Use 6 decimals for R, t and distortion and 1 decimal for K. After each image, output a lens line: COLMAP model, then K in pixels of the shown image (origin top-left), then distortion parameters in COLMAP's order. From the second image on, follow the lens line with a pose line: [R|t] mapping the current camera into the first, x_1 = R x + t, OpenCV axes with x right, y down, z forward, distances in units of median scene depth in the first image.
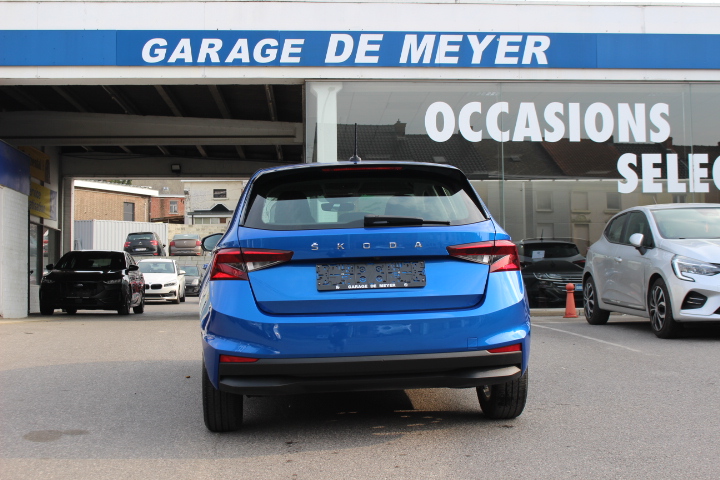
lens RADIAL K [[1056.8, 0, 360.0], [0, 1056.8, 240.0], [0, 0, 1]] dist [-0.023921, -0.032286]
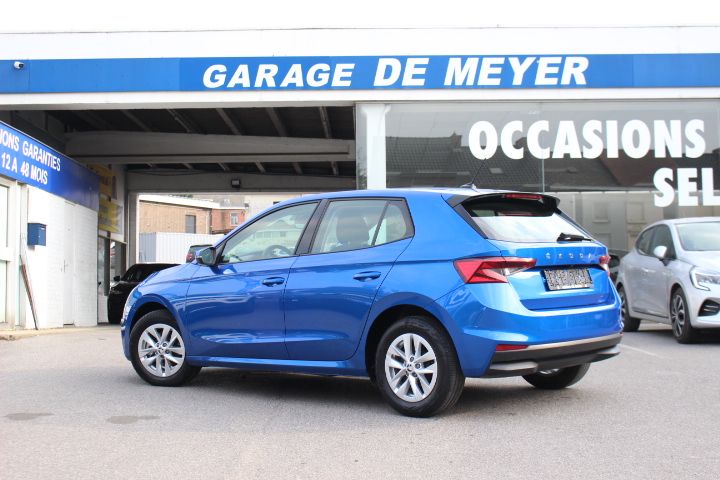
lens RADIAL K [[1056.8, 0, 360.0], [0, 1056.8, 240.0], [0, 0, 1]] dist [-0.023921, -0.032286]
pose [[0.998388, -0.004531, -0.056574, 0.012030], [0.003955, 0.999939, -0.010288, -0.001724], [0.056617, 0.010047, 0.998345, -0.059025]]
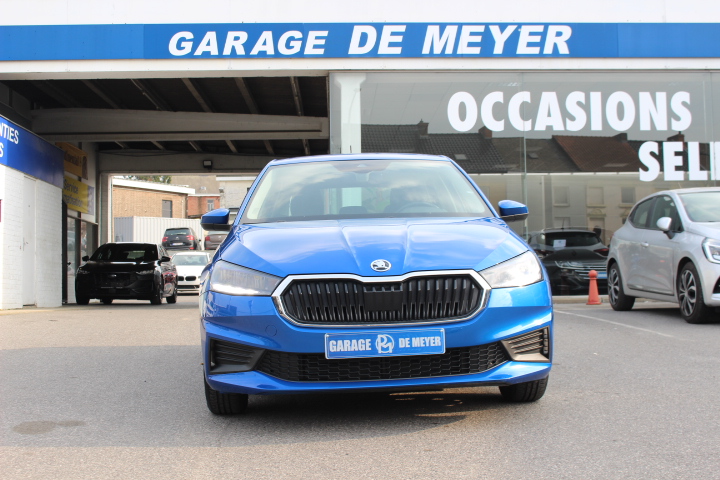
lens RADIAL K [[993.4, 0, 360.0], [0, 993.4, 240.0], [0, 0, 1]] dist [-0.031306, -0.015022]
pose [[0.999652, -0.004664, -0.025976, 0.001724], [0.004774, 0.999980, 0.004177, 0.006526], [0.025956, -0.004300, 0.999654, 0.046847]]
